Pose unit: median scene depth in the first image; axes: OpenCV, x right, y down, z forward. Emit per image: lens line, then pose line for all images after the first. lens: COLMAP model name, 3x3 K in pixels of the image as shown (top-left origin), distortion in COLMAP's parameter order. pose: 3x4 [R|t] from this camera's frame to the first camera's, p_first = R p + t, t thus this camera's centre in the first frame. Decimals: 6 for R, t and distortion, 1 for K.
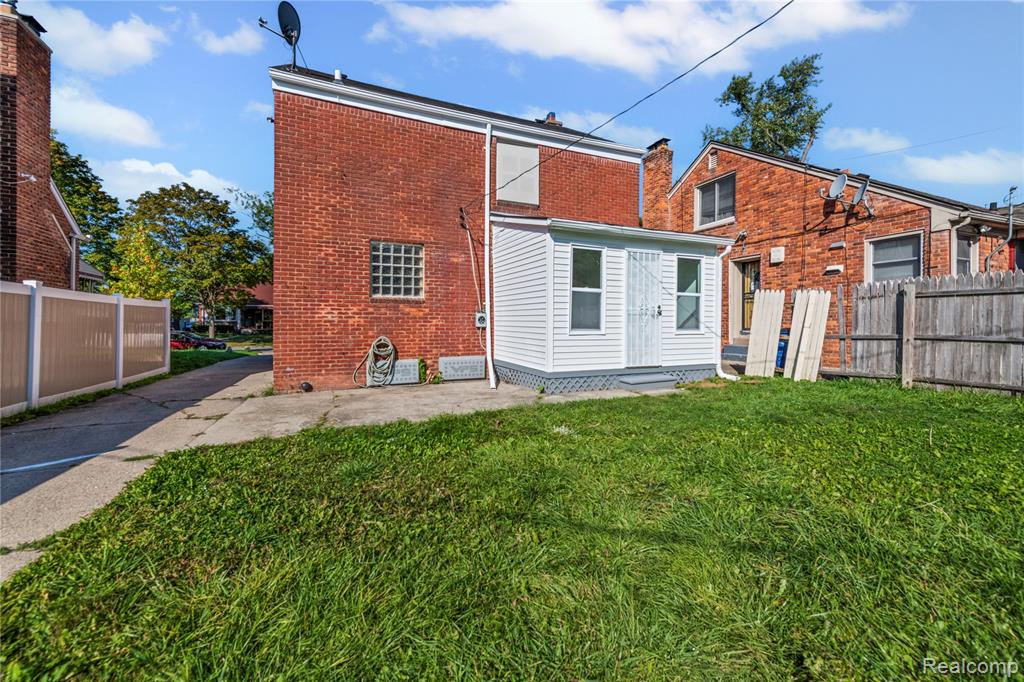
lens RADIAL K [[407.4, 0, 480.5], [0, 407.4, 332.4], [0, 0, 1]] dist [0.011628, -0.000466]
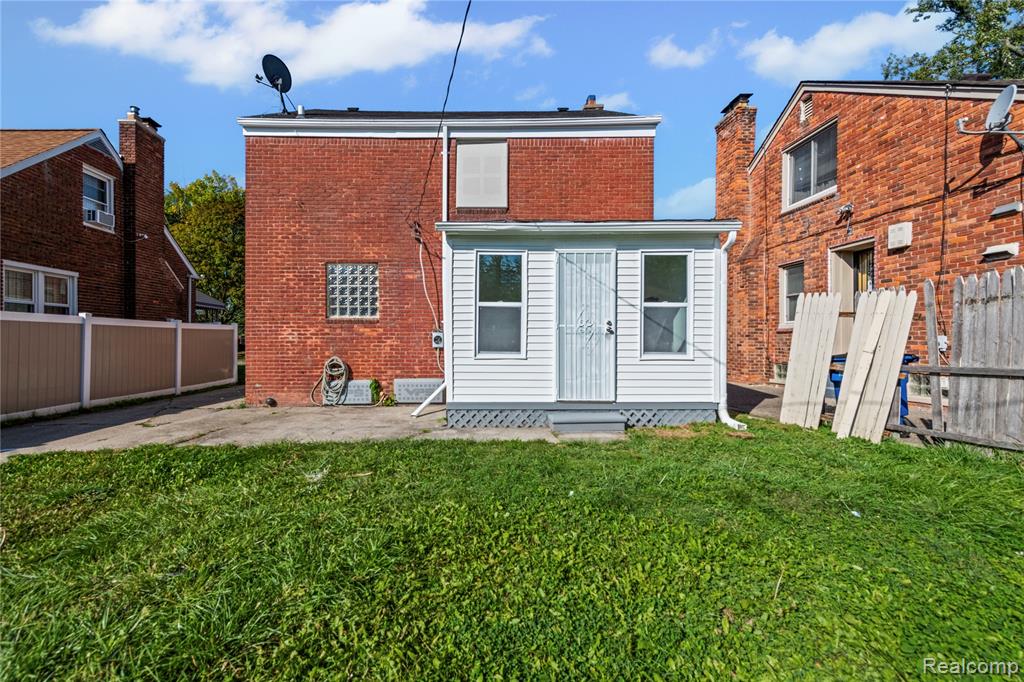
lens RADIAL K [[407.4, 0, 511.6], [0, 407.4, 344.1], [0, 0, 1]] dist [0.011628, -0.000466]
pose [[0.919829, 0.003158, -0.392308, 0.538344], [-0.005709, 0.999969, -0.005337, -0.017844], [0.392279, 0.007149, 0.919819, 0.225078]]
